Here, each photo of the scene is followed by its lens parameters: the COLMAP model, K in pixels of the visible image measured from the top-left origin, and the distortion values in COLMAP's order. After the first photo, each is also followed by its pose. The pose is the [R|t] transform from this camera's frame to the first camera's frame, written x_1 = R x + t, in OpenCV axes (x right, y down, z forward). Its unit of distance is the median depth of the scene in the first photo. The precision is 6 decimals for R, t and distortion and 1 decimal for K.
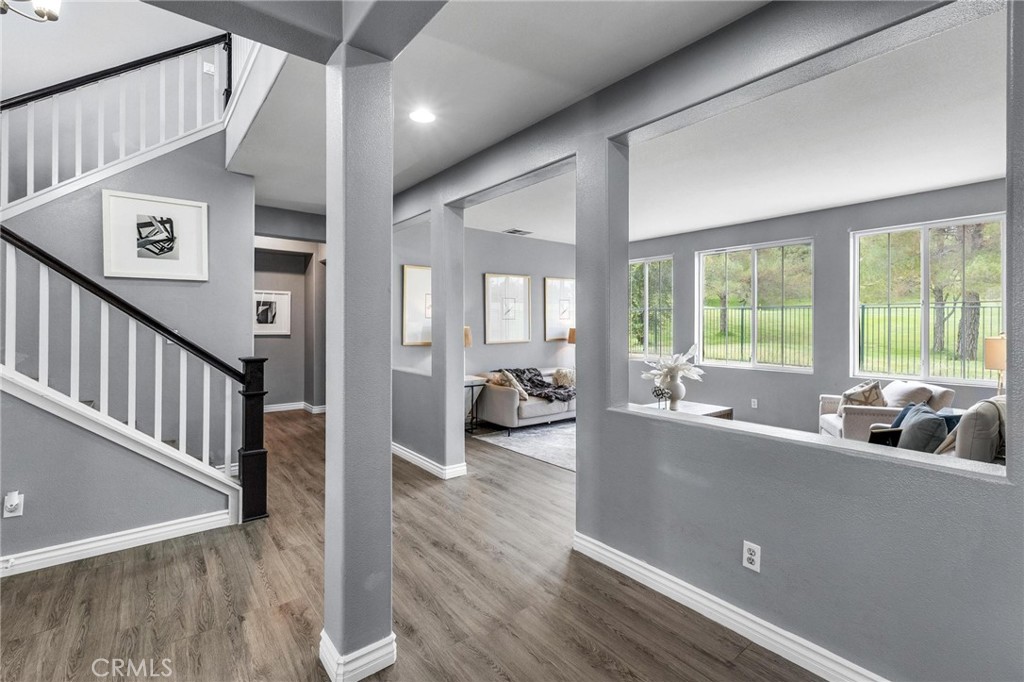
lens RADIAL K [[453.0, 0, 504.4], [0, 453.0, 323.8], [0, 0, 1]] dist [0.001572, 0.000074]
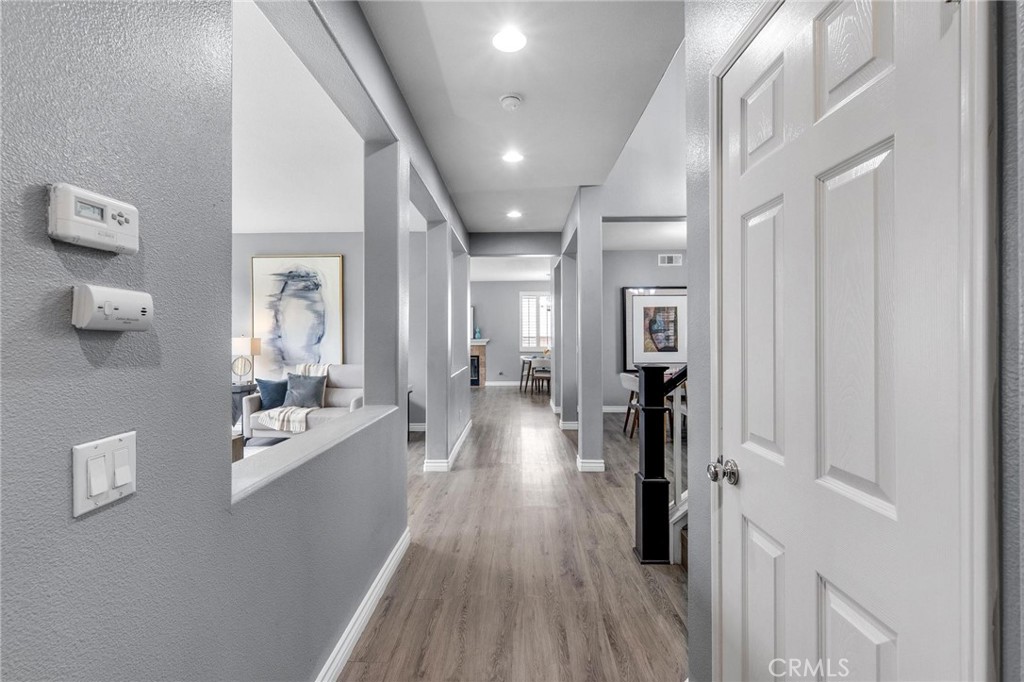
lens RADIAL K [[466.1, 0, 511.5], [0, 466.1, 339.7], [0, 0, 1]] dist [-0.000180, 0.000438]
pose [[-0.774350, -0.008152, 0.632705, -0.840756], [-0.005719, 0.999966, 0.005884, 0.022306], [-0.632732, 0.000938, -0.774370, 1.714866]]
